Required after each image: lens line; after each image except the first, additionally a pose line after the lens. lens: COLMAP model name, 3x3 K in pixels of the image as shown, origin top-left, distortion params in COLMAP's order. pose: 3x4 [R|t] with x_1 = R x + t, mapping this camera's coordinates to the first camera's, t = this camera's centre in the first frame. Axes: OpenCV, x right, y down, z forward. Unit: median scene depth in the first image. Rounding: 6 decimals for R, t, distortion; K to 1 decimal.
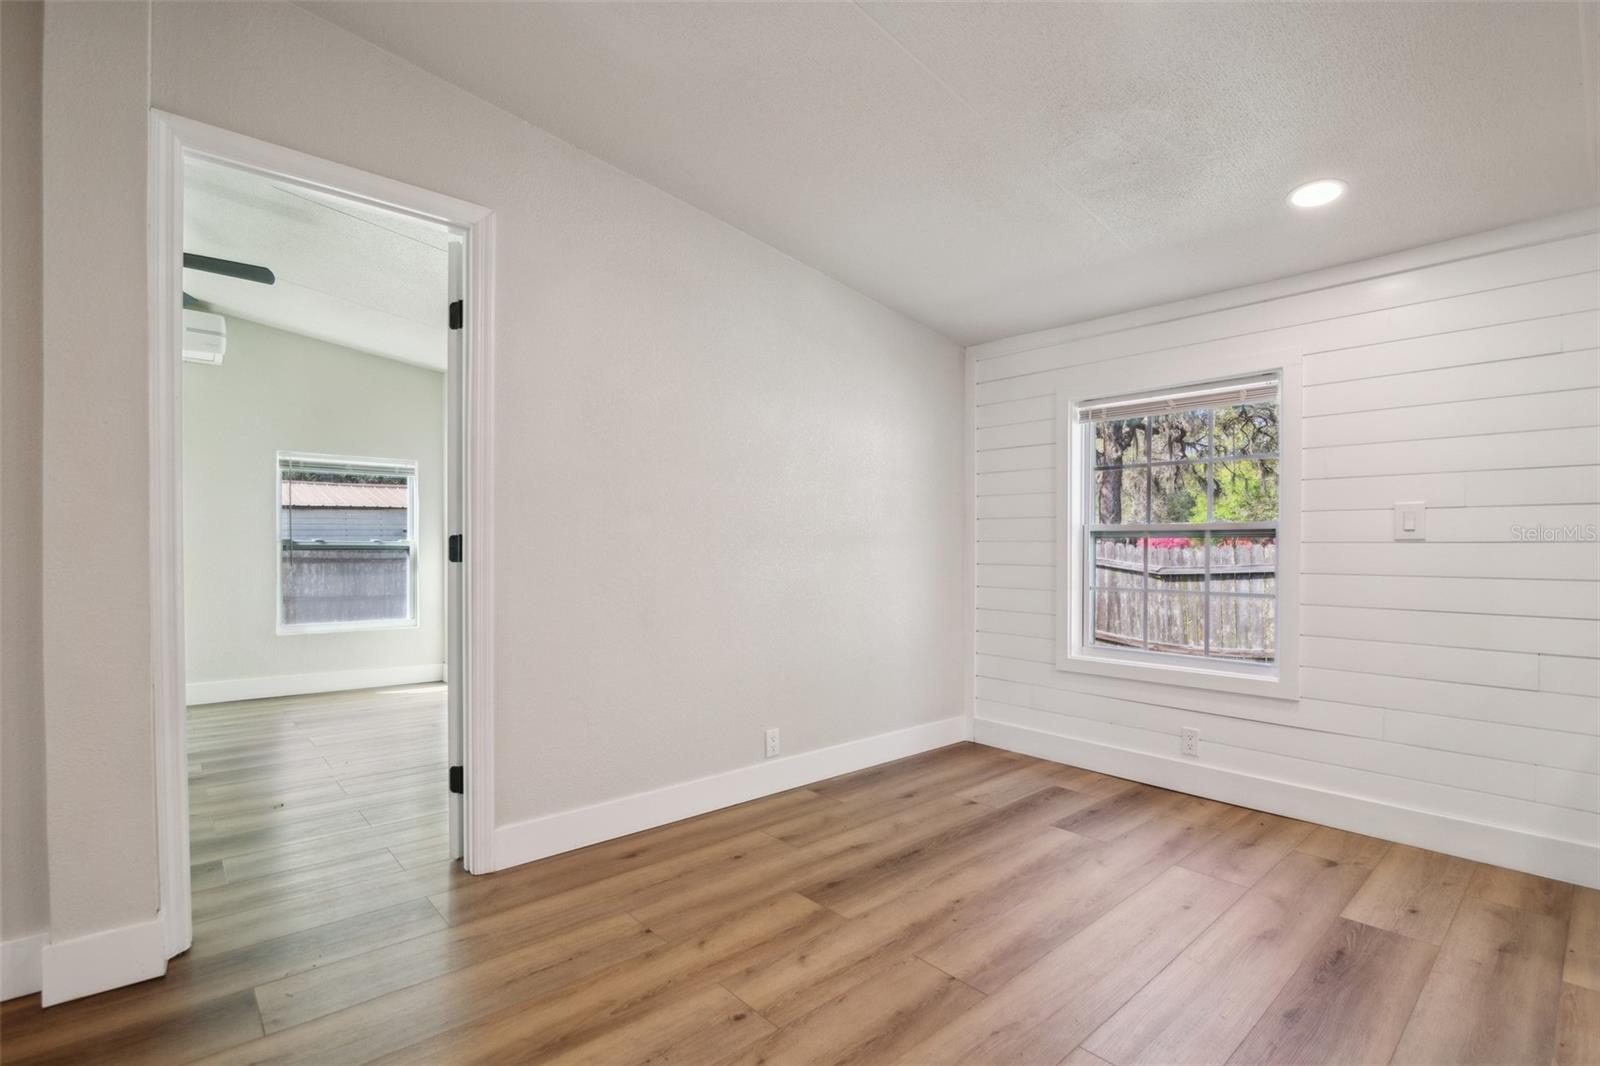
lens RADIAL K [[735.3, 0, 810.6], [0, 735.3, 559.5], [0, 0, 1]] dist [-0.006692, 0.001446]
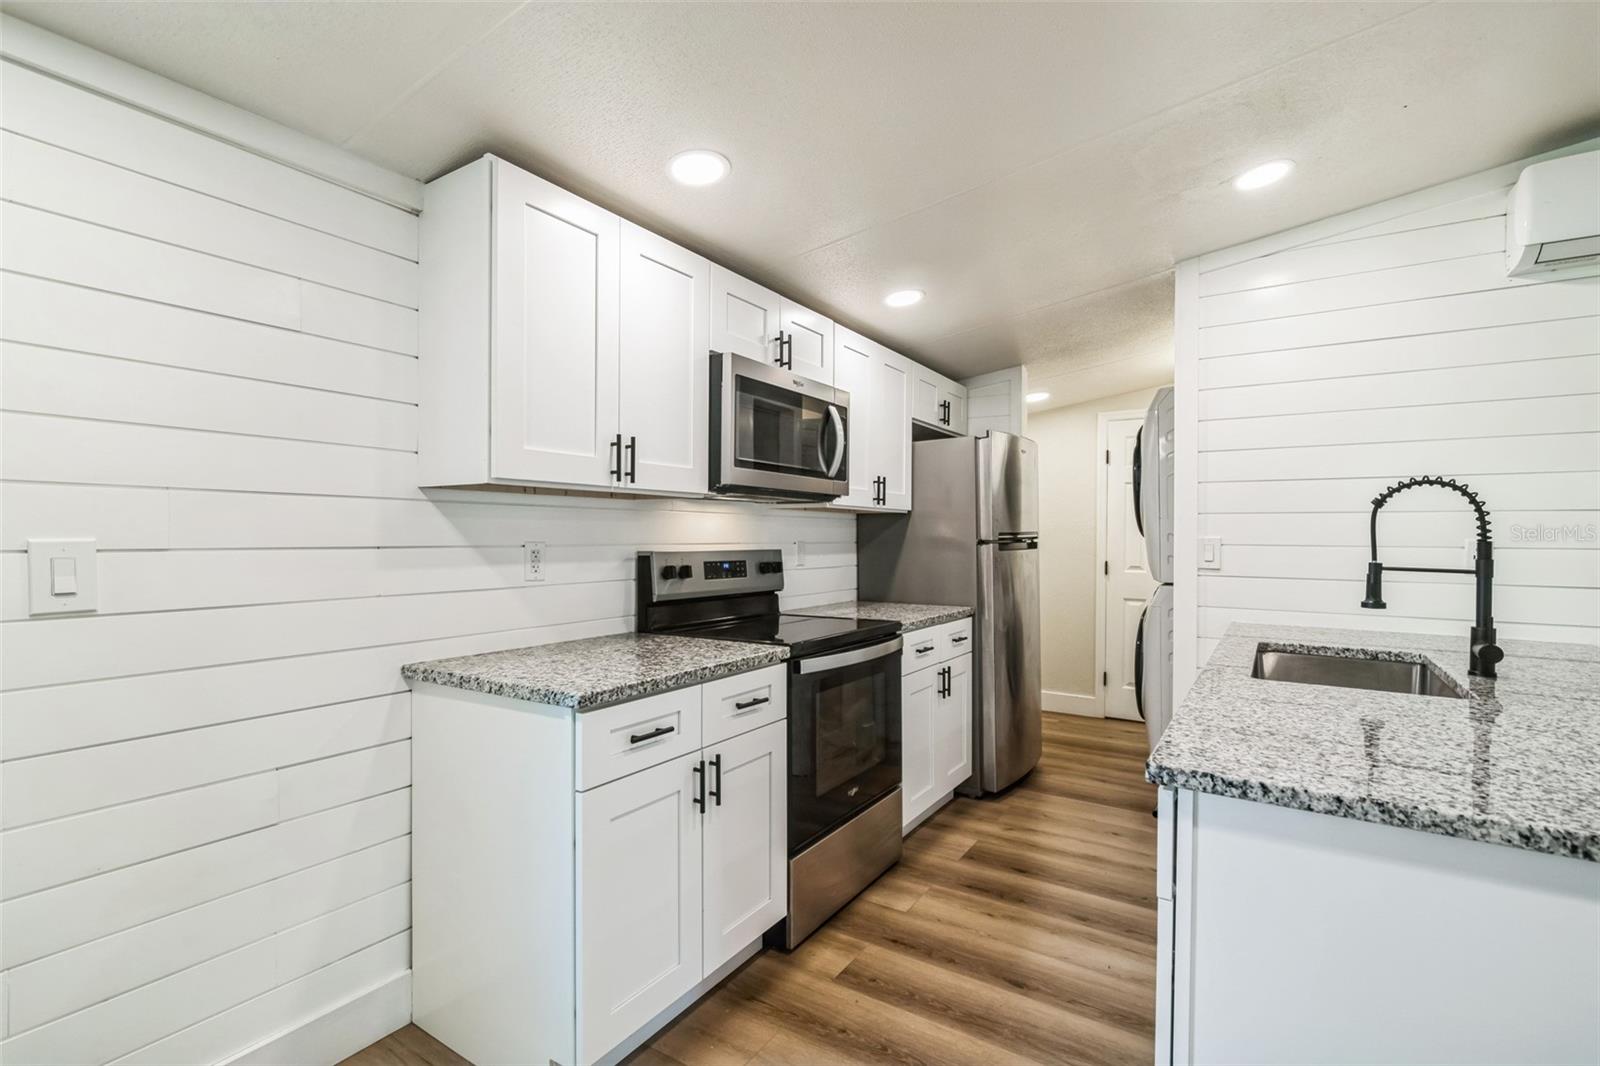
lens RADIAL K [[735.3, 0, 799.7], [0, 735.3, 535.7], [0, 0, 1]] dist [-0.006692, 0.001446]
pose [[-0.238397, -0.008008, 0.971135, 0.183357], [0.005056, 0.999942, 0.009487, -0.075042], [-0.971155, 0.007172, -0.238343, 0.564136]]
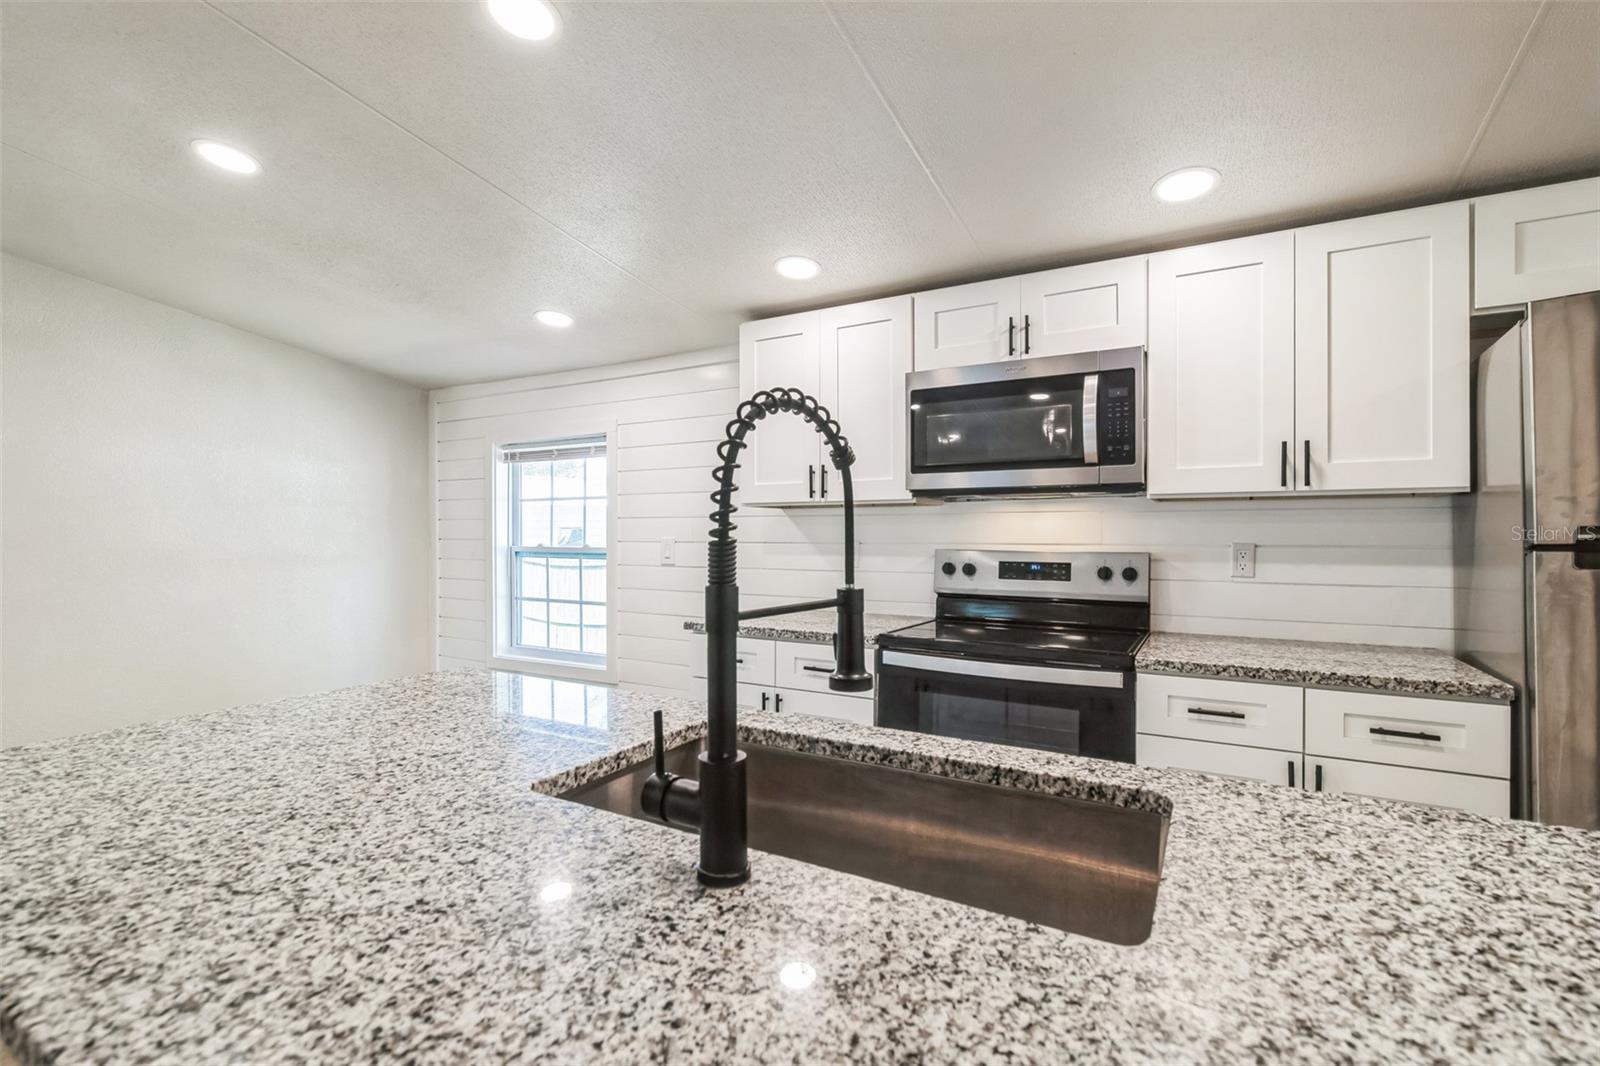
lens RADIAL K [[735.3, 0, 799.0], [0, 735.3, 531.2], [0, 0, 1]] dist [-0.006692, 0.001446]
pose [[0.955416, -0.004372, 0.295231, 0.583087], [0.009274, 0.999841, -0.015208, -0.060728], [-0.295117, 0.017268, 0.955305, -0.370196]]
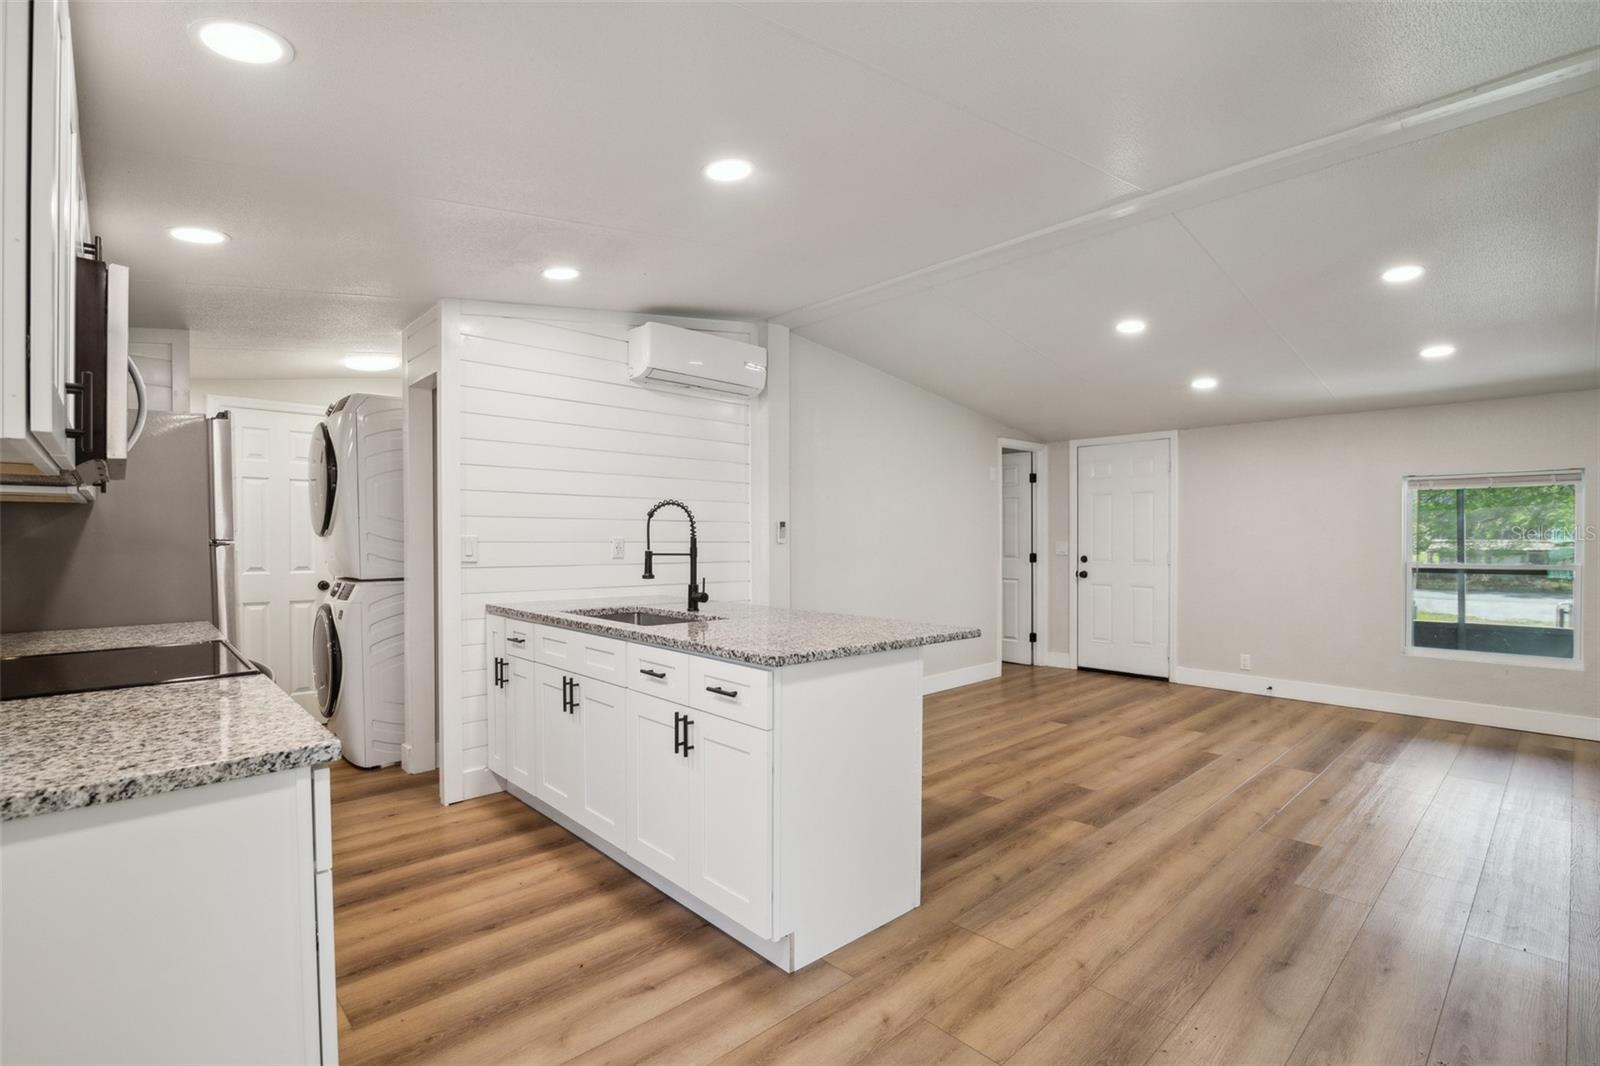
lens RADIAL K [[735.3, 0, 803.8], [0, 735.3, 548.8], [0, 0, 1]] dist [-0.006692, 0.001446]
pose [[-0.999955, -0.008075, -0.004933, 0.473306], [-0.008202, 0.999625, 0.026114, -0.075459], [0.004720, 0.026154, -0.999647, 0.987283]]
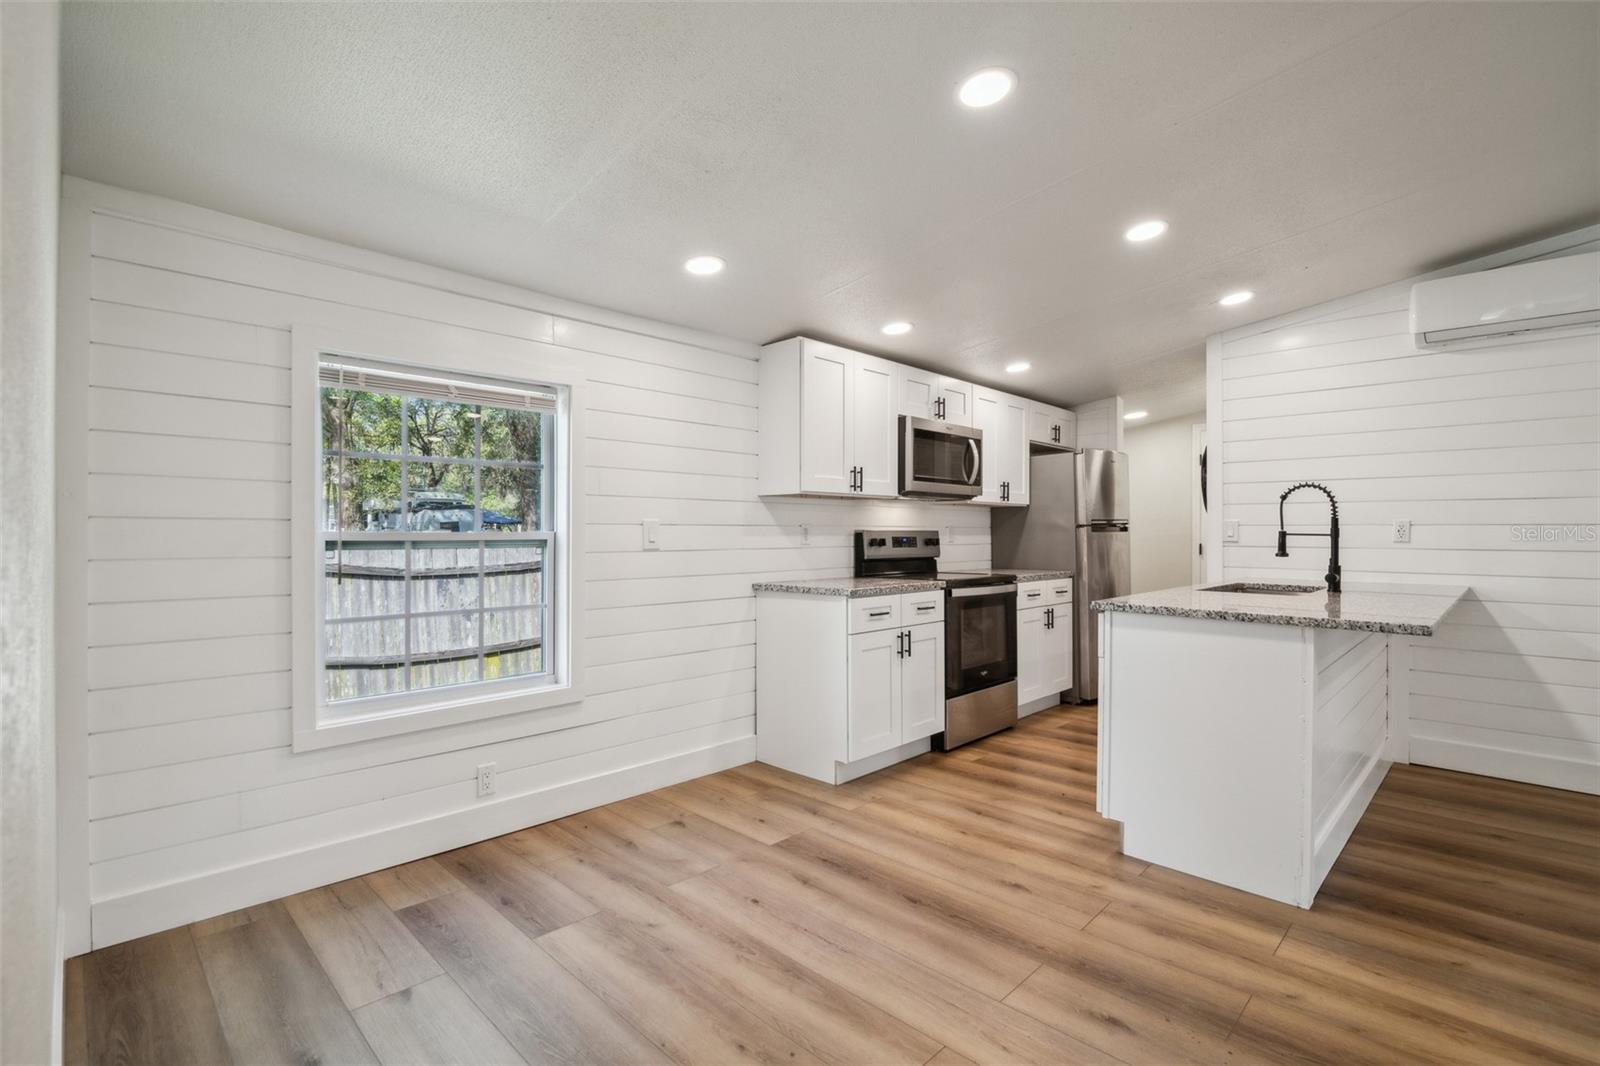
lens RADIAL K [[735.3, 0, 807.4], [0, 735.3, 530.4], [0, 0, 1]] dist [-0.006692, 0.001446]
pose [[-0.052001, -0.005511, 0.998632, -0.422326], [0.011301, 0.999917, 0.006106, -0.058752], [-0.998583, 0.011603, -0.051935, 0.719543]]
